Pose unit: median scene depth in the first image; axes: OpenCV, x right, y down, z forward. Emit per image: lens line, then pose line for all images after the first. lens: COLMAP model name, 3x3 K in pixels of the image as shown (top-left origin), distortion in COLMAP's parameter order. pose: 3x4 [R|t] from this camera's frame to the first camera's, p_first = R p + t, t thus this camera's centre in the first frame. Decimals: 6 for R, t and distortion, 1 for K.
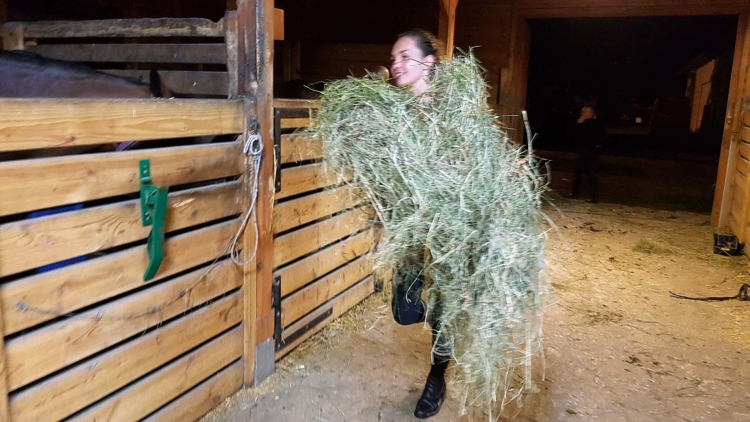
lens RADIAL K [[575.6, 0, 375.0], [0, 575.6, 211.0], [0, 0, 1]] dist [0.087962, -0.156190]
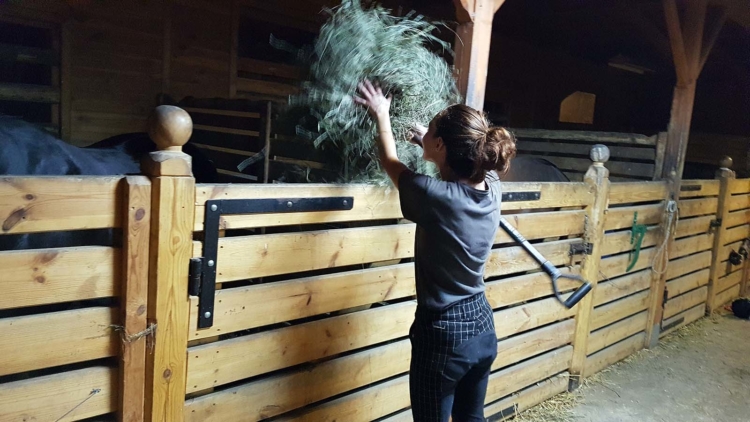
lens RADIAL K [[554.6, 0, 374.9], [0, 554.6, 201.9], [0, 0, 1]] dist [0.079151, -0.128441]
pose [[0.921970, 0.078227, -0.379278, -0.388795], [-0.115083, 0.990486, -0.075459, 0.103238], [0.369767, 0.113219, 0.922201, -0.899928]]
